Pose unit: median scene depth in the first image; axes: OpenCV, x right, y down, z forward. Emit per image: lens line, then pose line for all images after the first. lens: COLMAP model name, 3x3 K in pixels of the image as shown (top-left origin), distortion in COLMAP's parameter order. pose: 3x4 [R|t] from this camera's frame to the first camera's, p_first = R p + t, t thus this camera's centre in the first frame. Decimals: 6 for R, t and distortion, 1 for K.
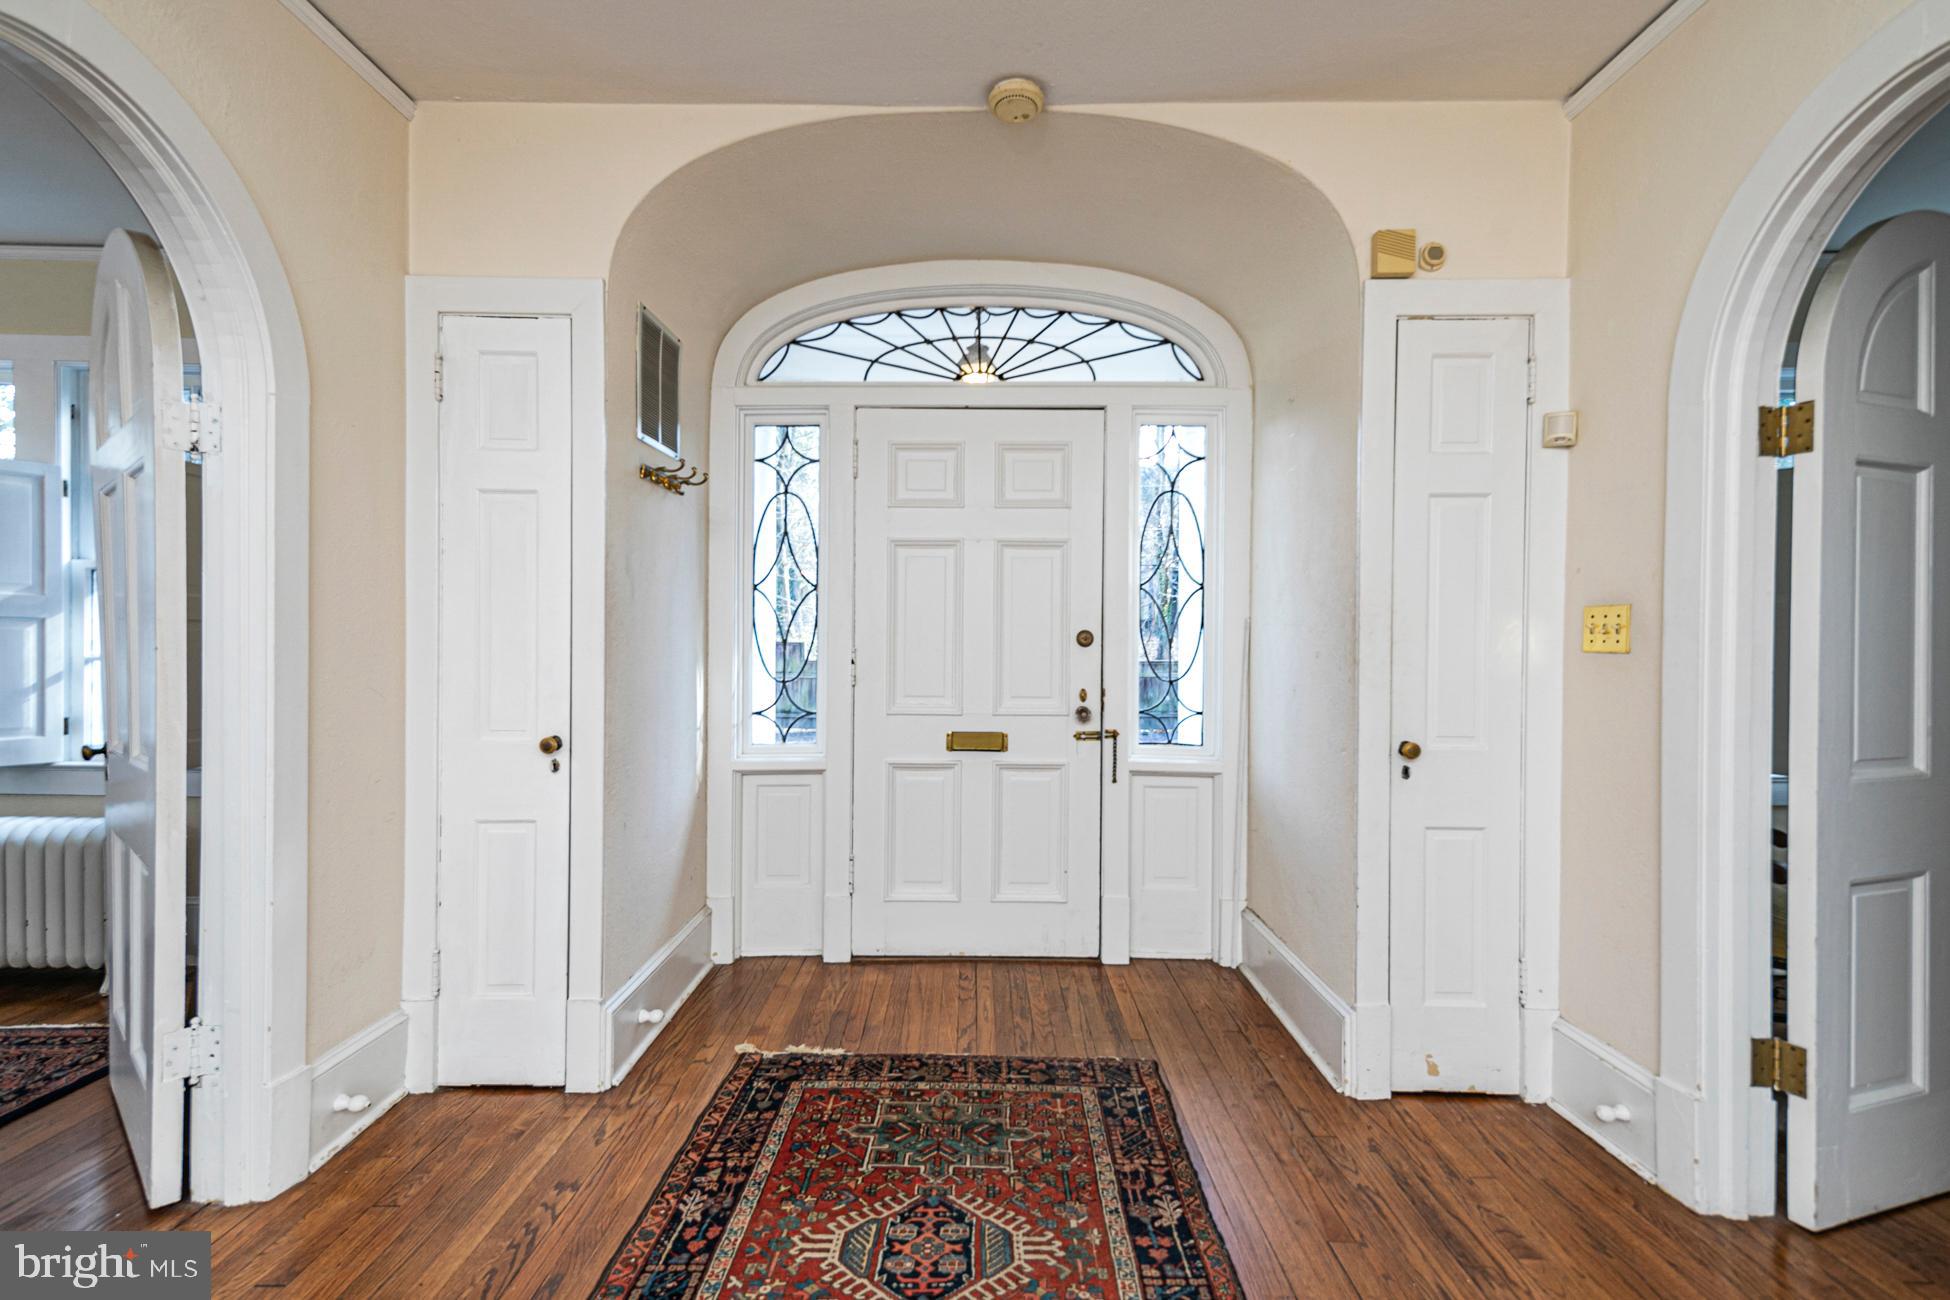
lens RADIAL K [[932.2, 0, 975.0], [0, 932.2, 650.0], [0, 0, 1]] dist [0.041487, 0.000047]
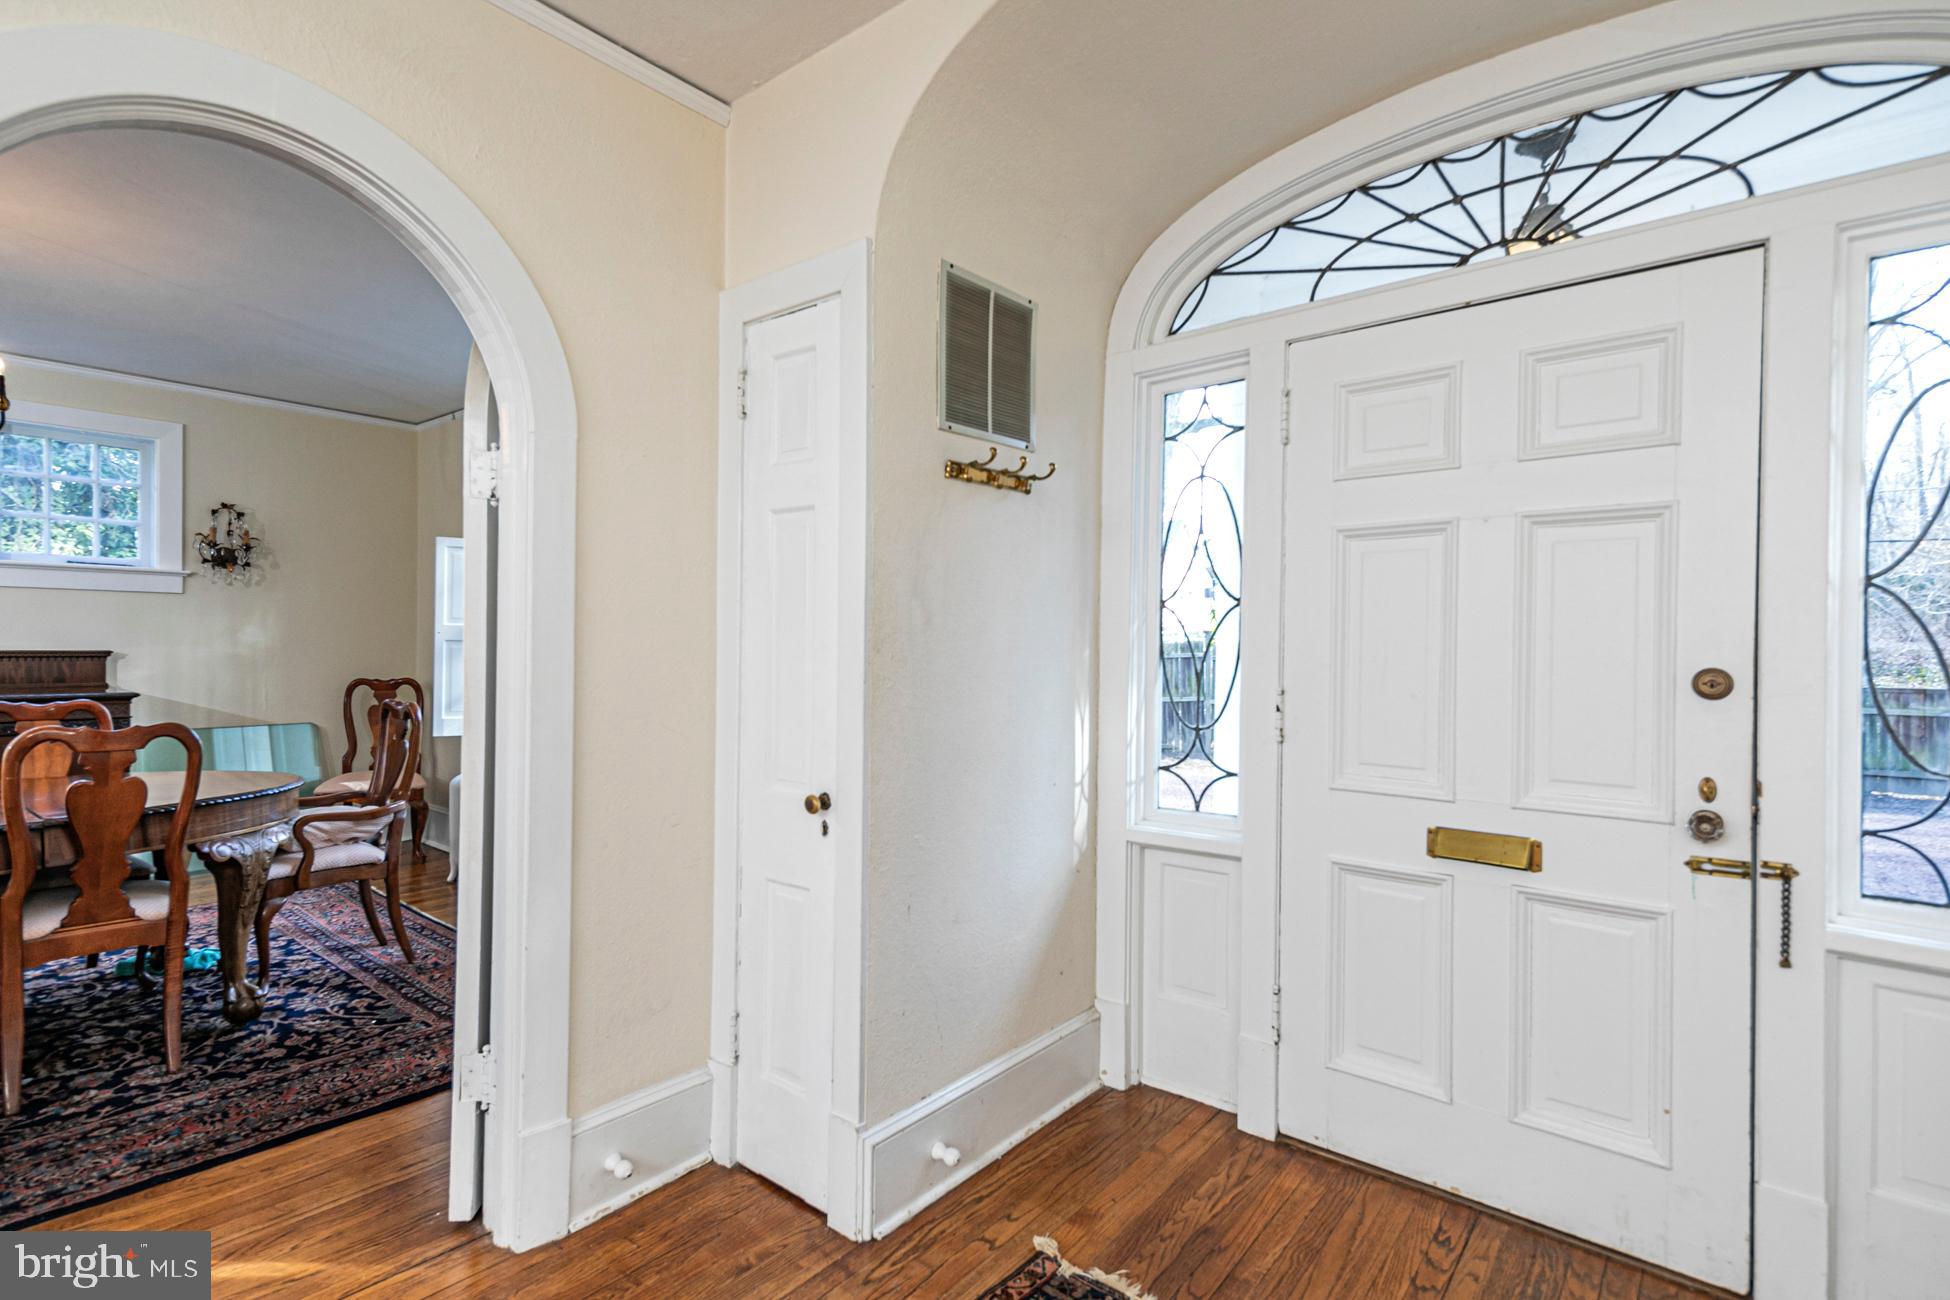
lens RADIAL K [[942.6, 0, 975.0], [0, 942.6, 650.0], [0, 0, 1]] dist [0.047929, -0.017391]
pose [[0.773506, 0.005495, -0.633765, 0.144257], [-0.010635, 0.999934, -0.004309, -0.025574], [0.633699, 0.010073, 0.773514, 0.312989]]
